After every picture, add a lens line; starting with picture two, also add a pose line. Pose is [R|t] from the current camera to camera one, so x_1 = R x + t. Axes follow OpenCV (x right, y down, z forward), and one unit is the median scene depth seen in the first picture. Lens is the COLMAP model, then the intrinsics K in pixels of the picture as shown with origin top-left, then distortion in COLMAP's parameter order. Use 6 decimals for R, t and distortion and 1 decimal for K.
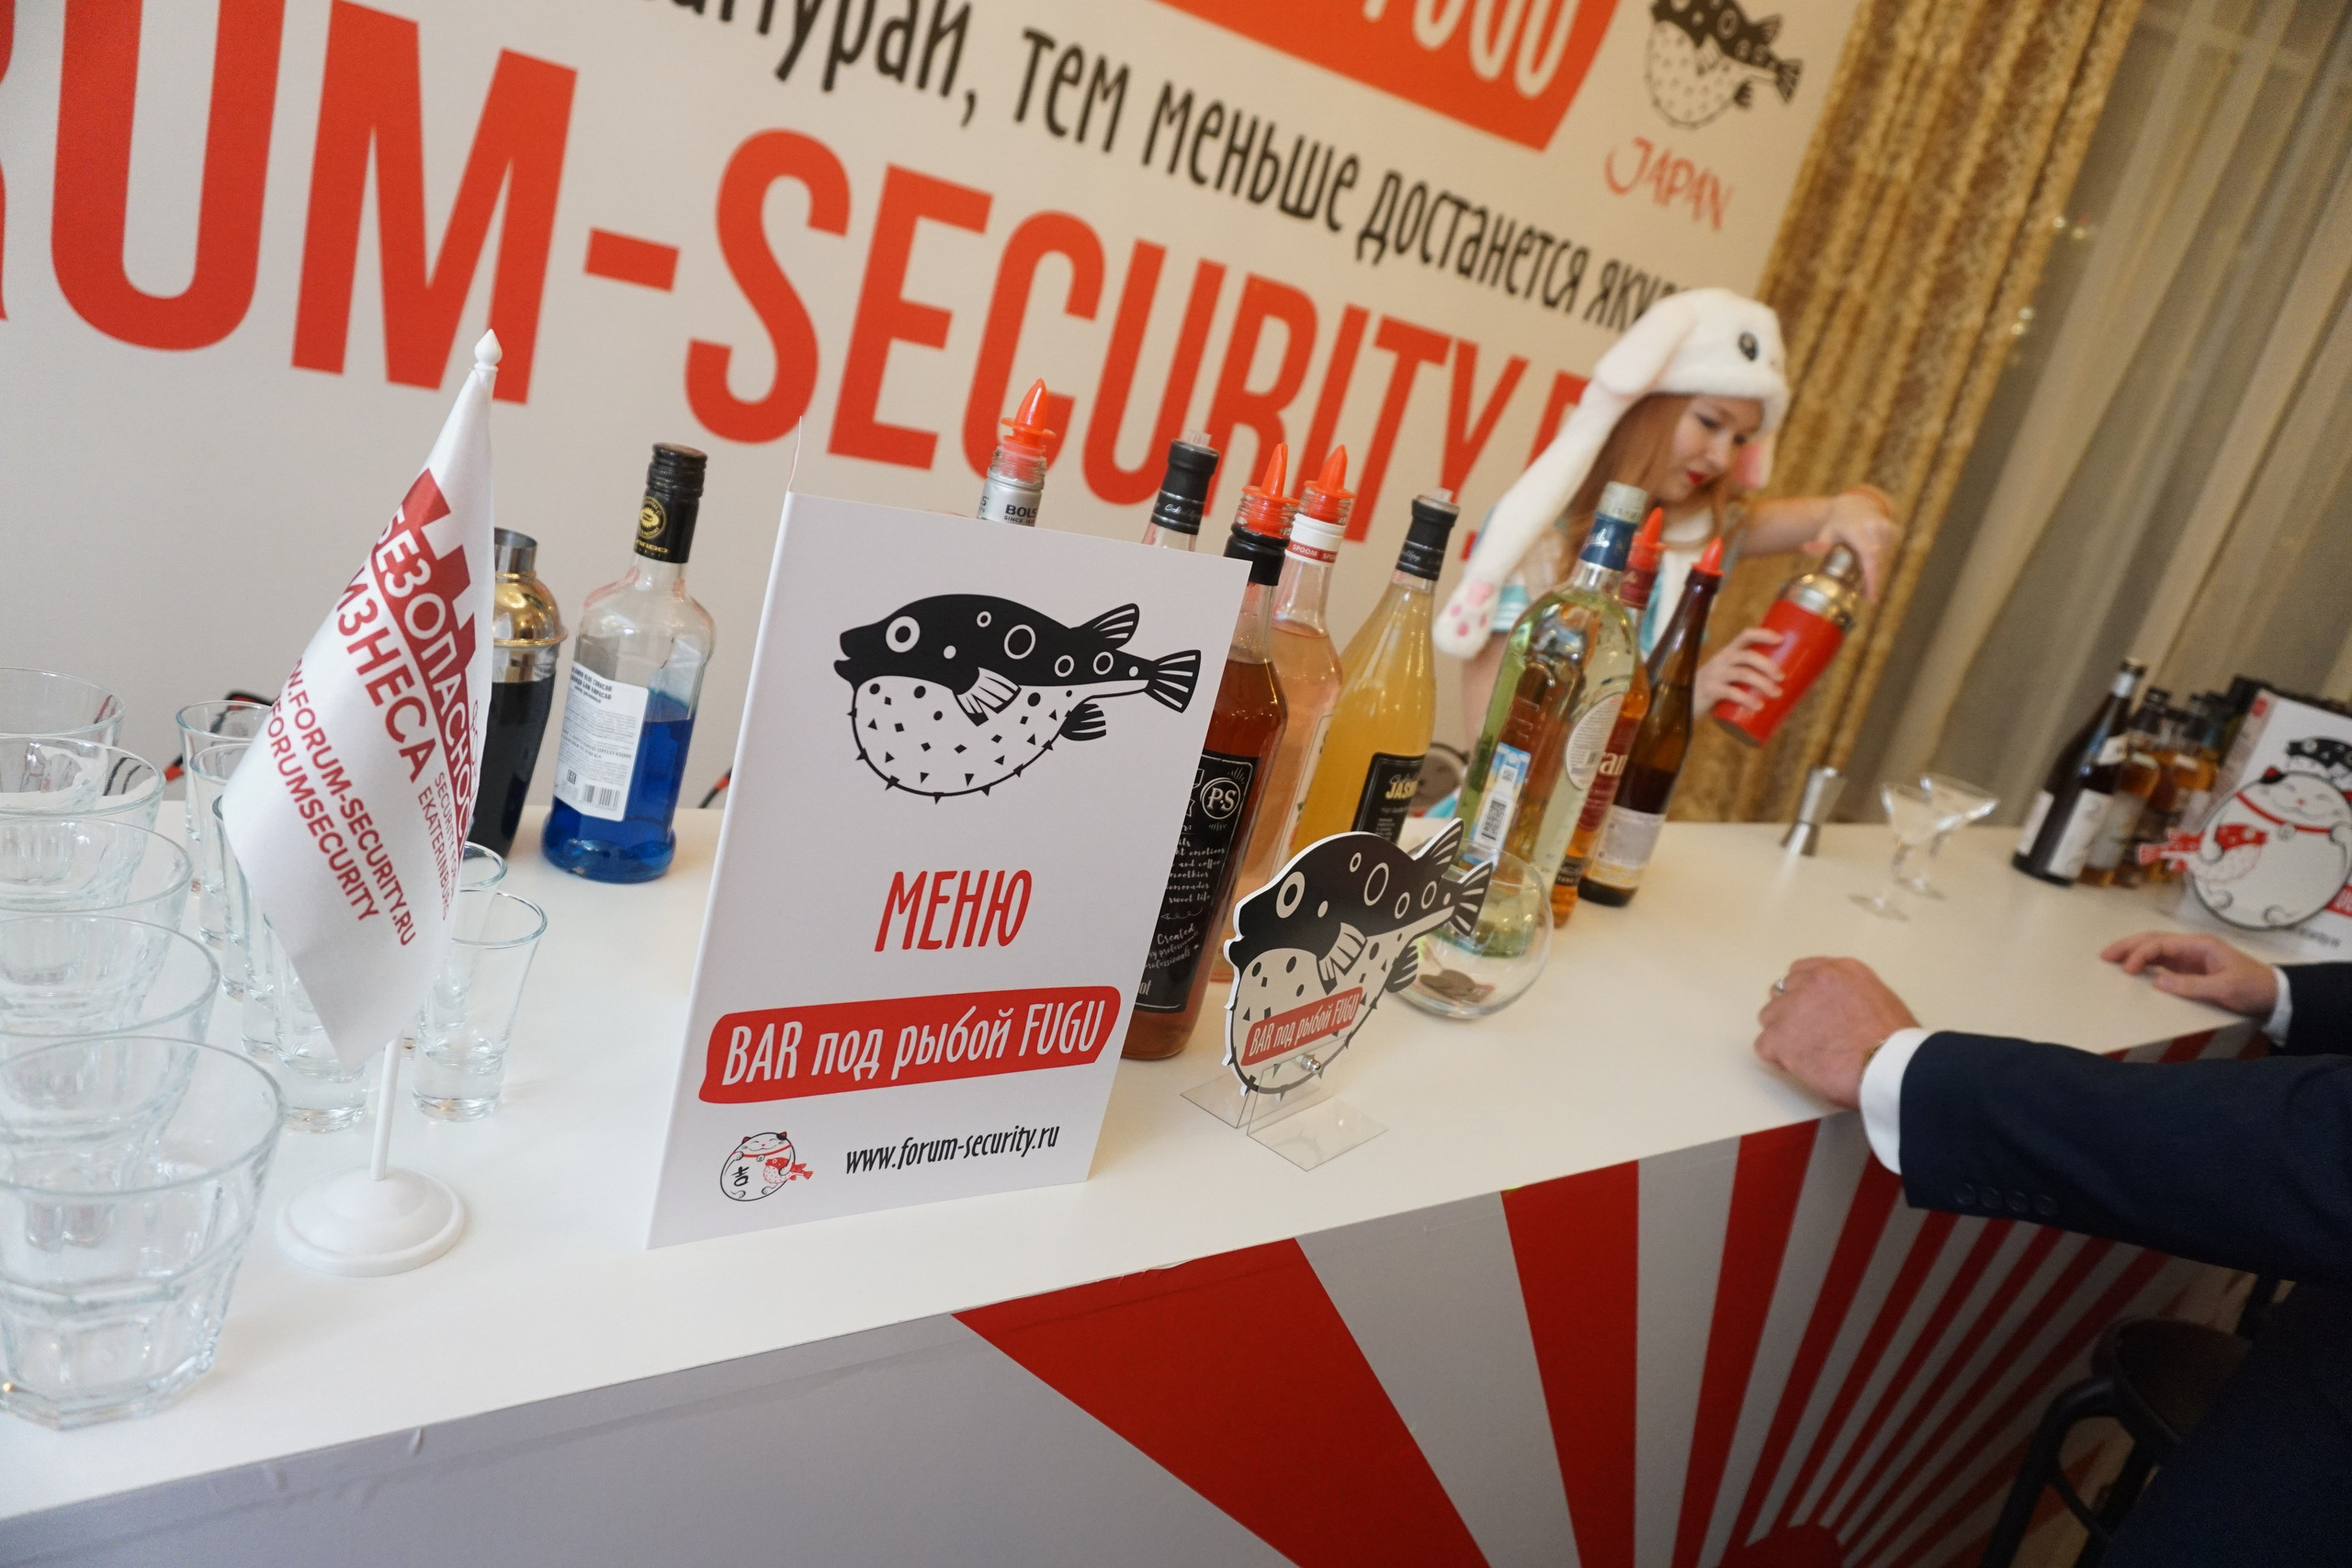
lens RADIAL K [[1543.5, 0, 1179.9], [0, 1543.5, 776.8], [0, 0, 1]] dist [-0.037867, 0.018140]
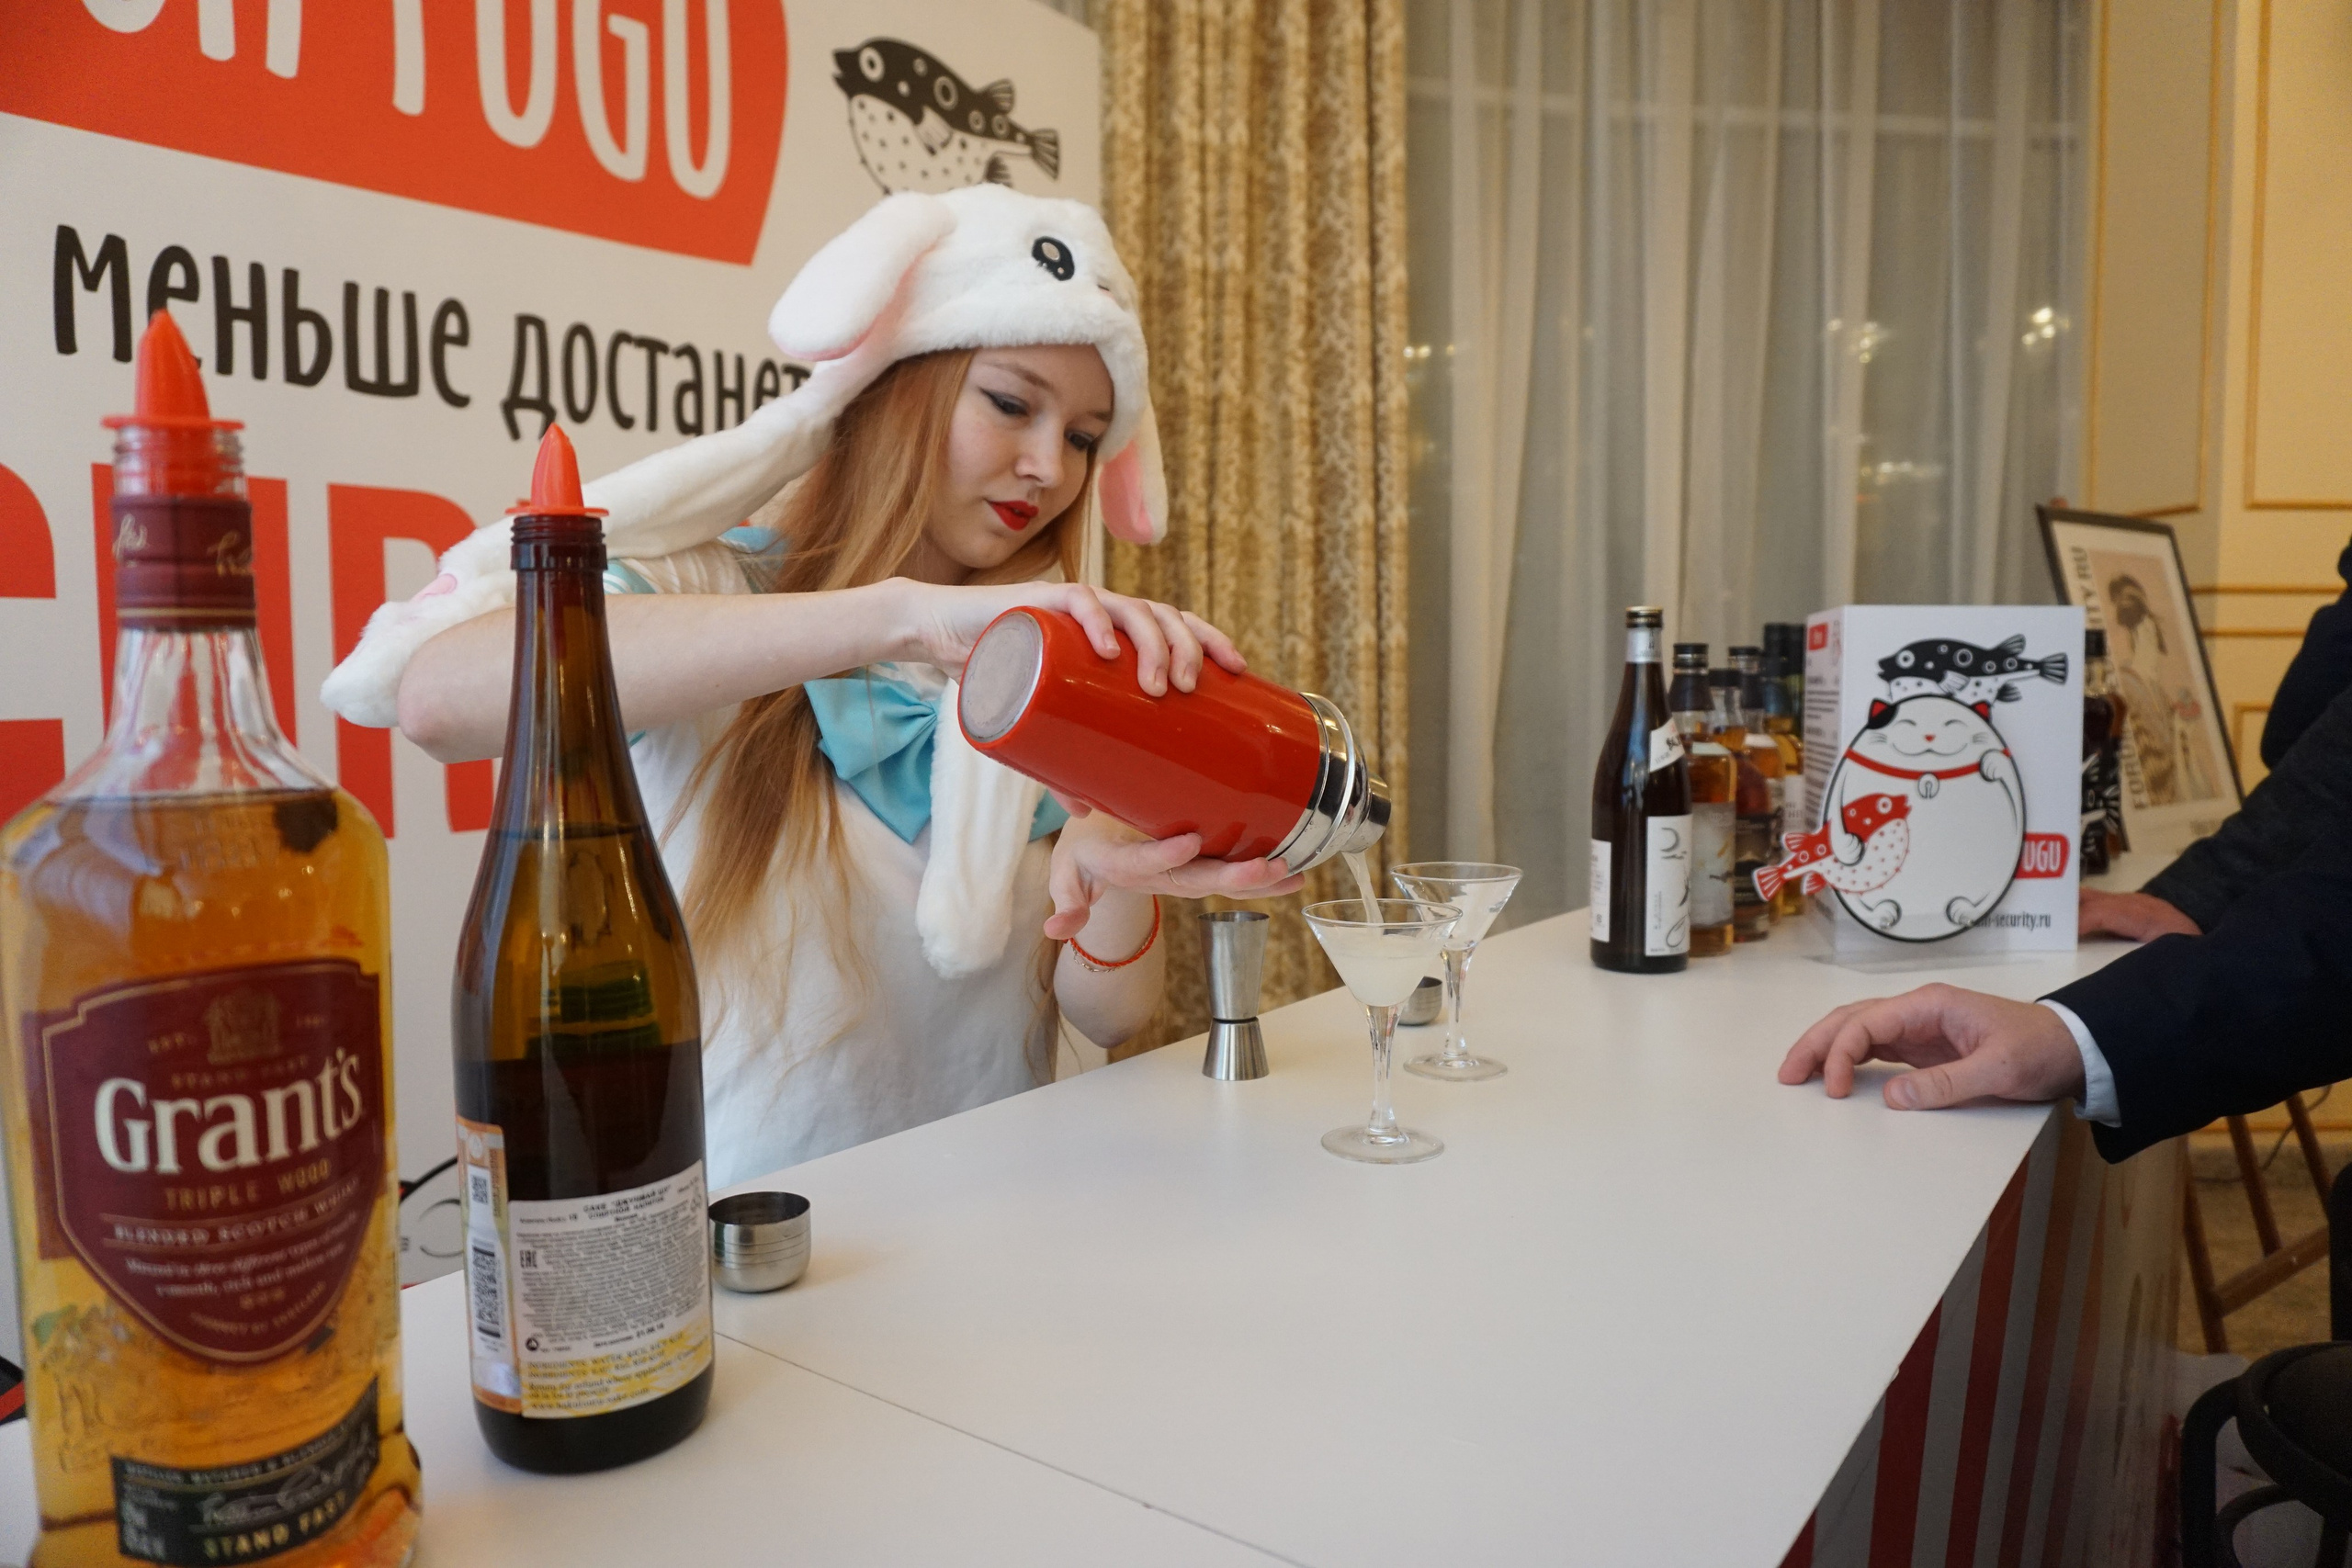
lens RADIAL K [[1543.5, 0, 1179.9], [0, 1543.5, 776.8], [0, 0, 1]] dist [-0.037867, 0.018140]
pose [[0.922013, -0.284783, 0.262281, 0.182504], [0.328471, 0.933995, -0.140568, 0.013821], [-0.204938, 0.215757, 0.954699, 0.311002]]
